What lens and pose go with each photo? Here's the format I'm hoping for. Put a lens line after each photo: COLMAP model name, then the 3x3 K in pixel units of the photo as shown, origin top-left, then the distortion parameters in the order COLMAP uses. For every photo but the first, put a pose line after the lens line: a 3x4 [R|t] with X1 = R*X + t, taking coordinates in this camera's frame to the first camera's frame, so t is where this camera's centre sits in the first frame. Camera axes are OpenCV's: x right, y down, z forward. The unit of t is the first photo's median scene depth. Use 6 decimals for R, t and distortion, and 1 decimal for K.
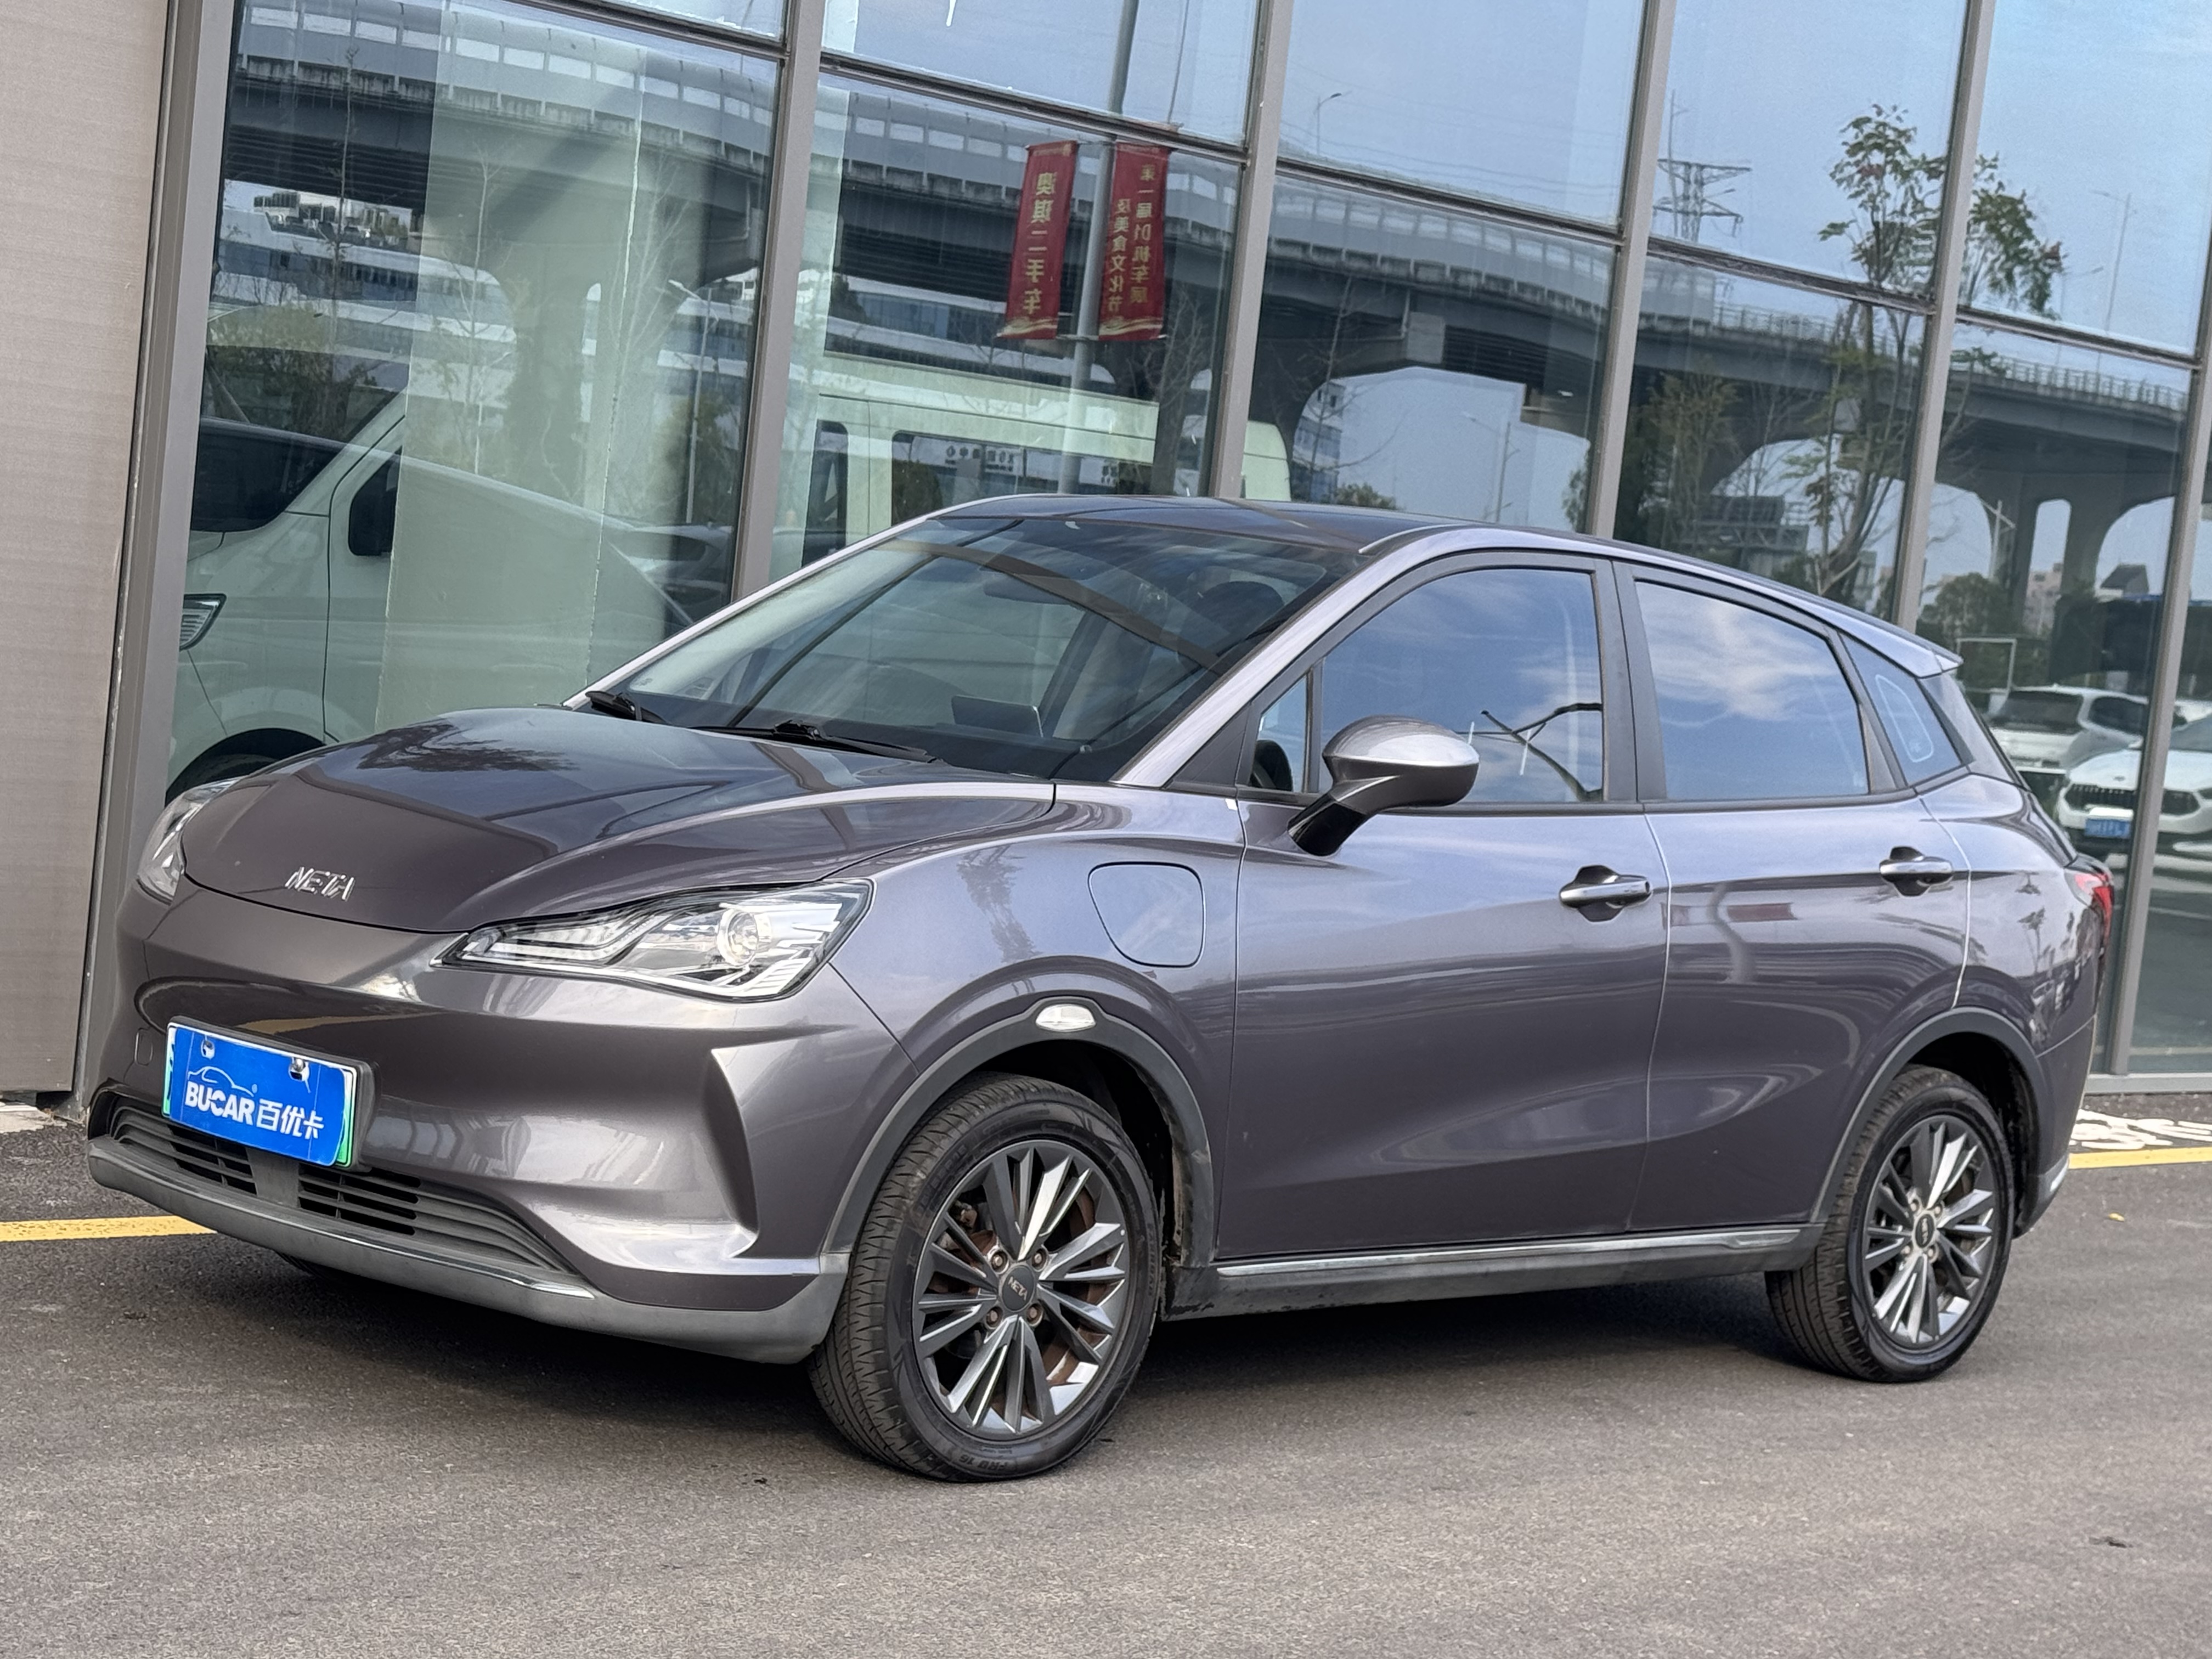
lens RADIAL K [[3948.7, 0, 1106.0], [0, 3948.7, 829.5], [0, 0, 1]] dist [0.089316, 0.199005]
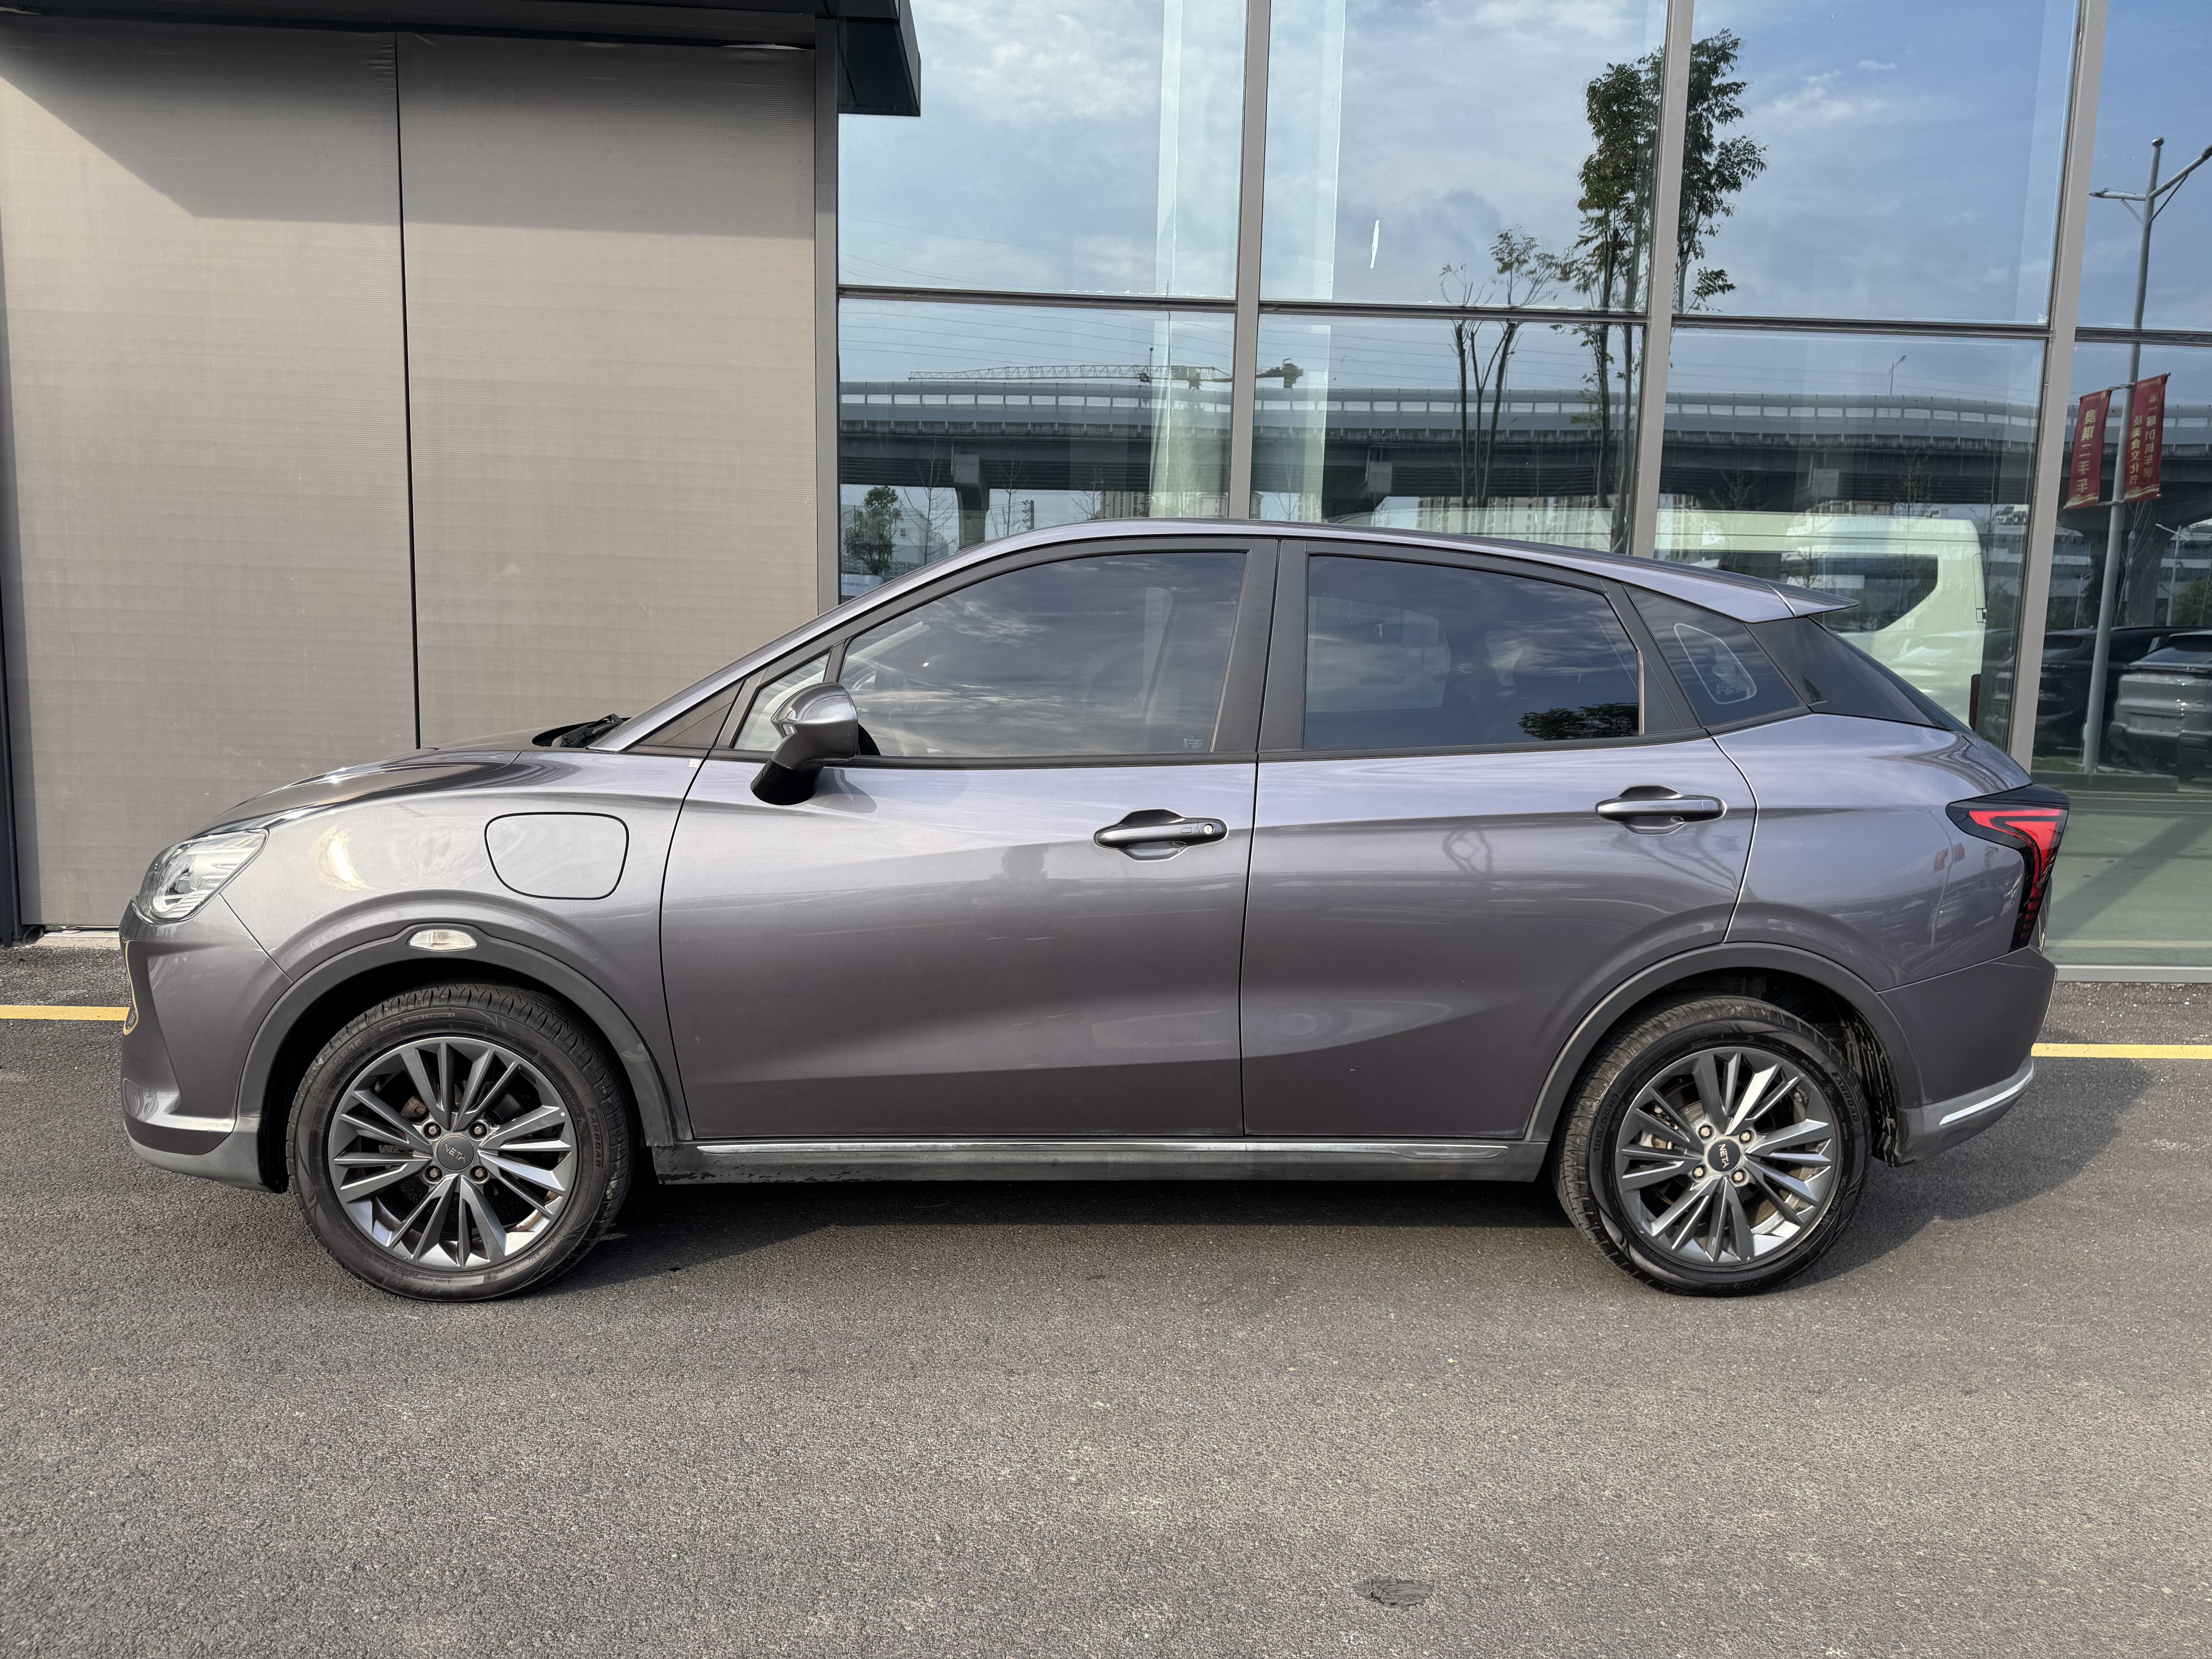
lens RADIAL K [[1550.9, 0, 1106.0], [0, 1550.9, 829.5], [0, 0, 1]] dist [0.121259, -0.186878]
pose [[0.749083, -0.005695, -0.662452, 0.435195], [0.017307, 0.999790, 0.010975, 0.010462], [0.662250, -0.019686, 0.749024, 0.711616]]
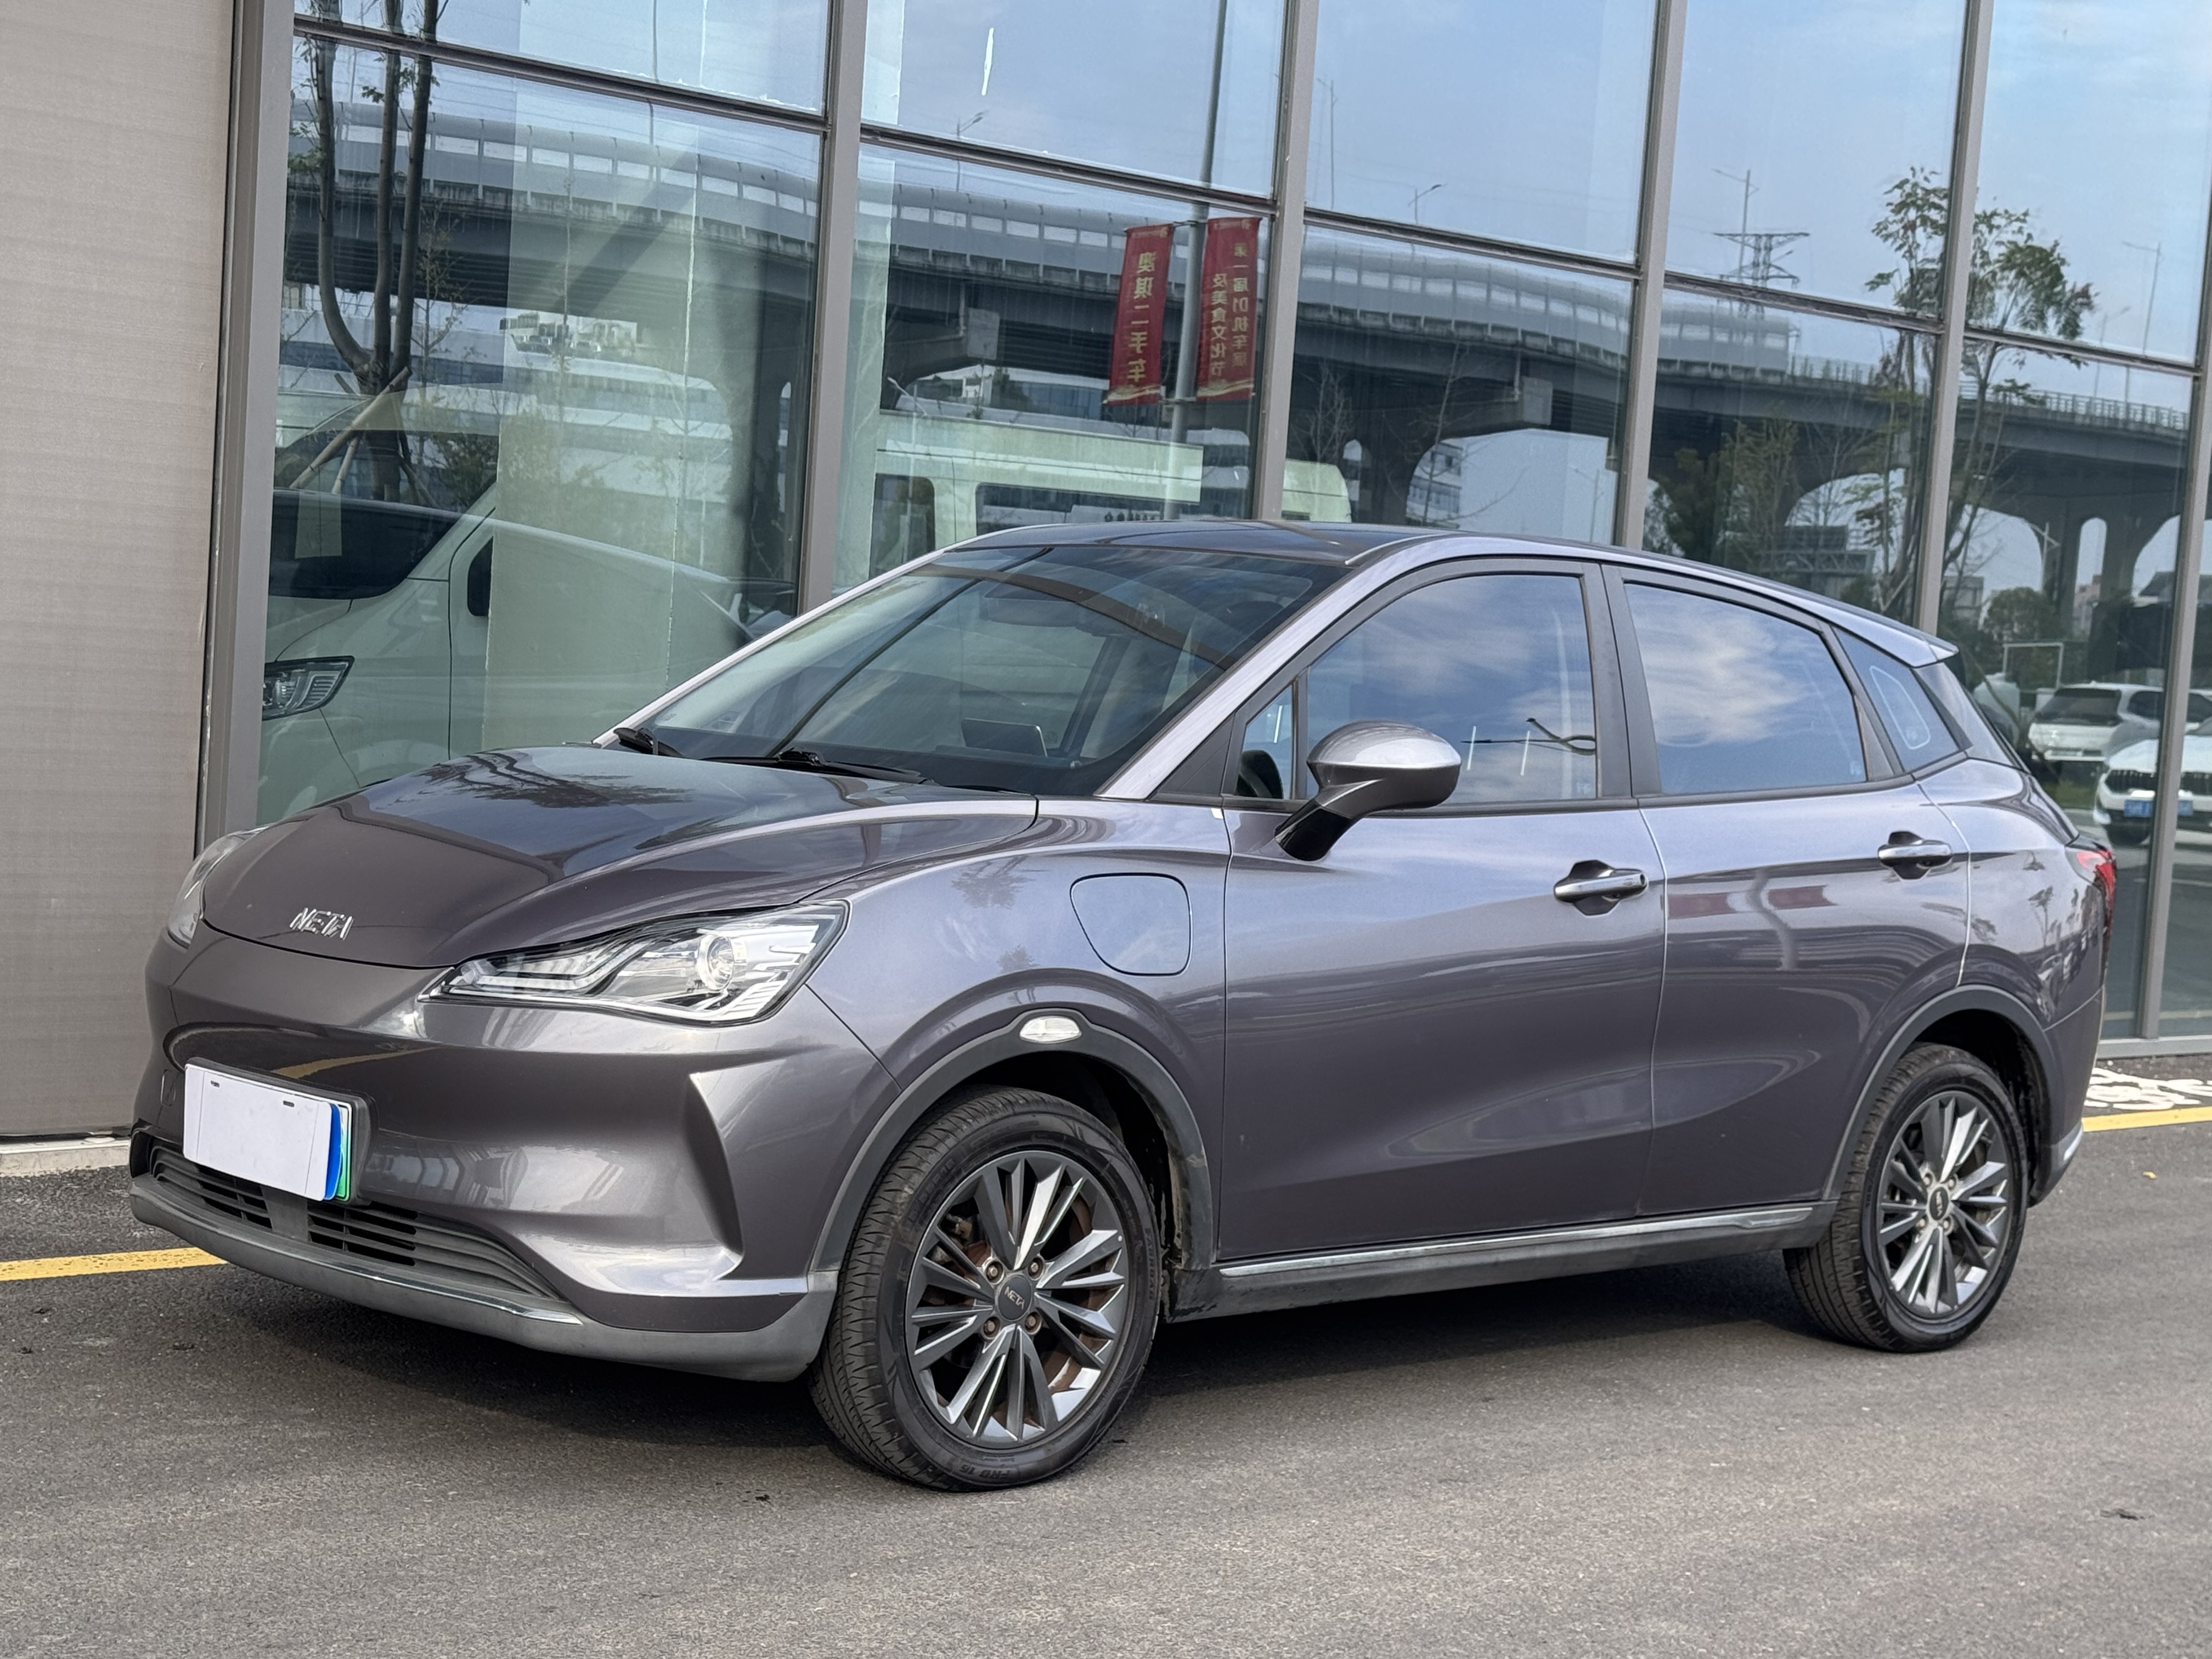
lens RADIAL K [[3464.4, 0, 1106.0], [0, 3464.4, 829.5], [0, 0, 1]] dist [0.121266, -0.046615]
pose [[0.998289, -0.036674, -0.045544, 0.042981], [0.036444, 0.999318, -0.005869, 0.001938], [0.045729, 0.004199, 0.998945, 0.103416]]
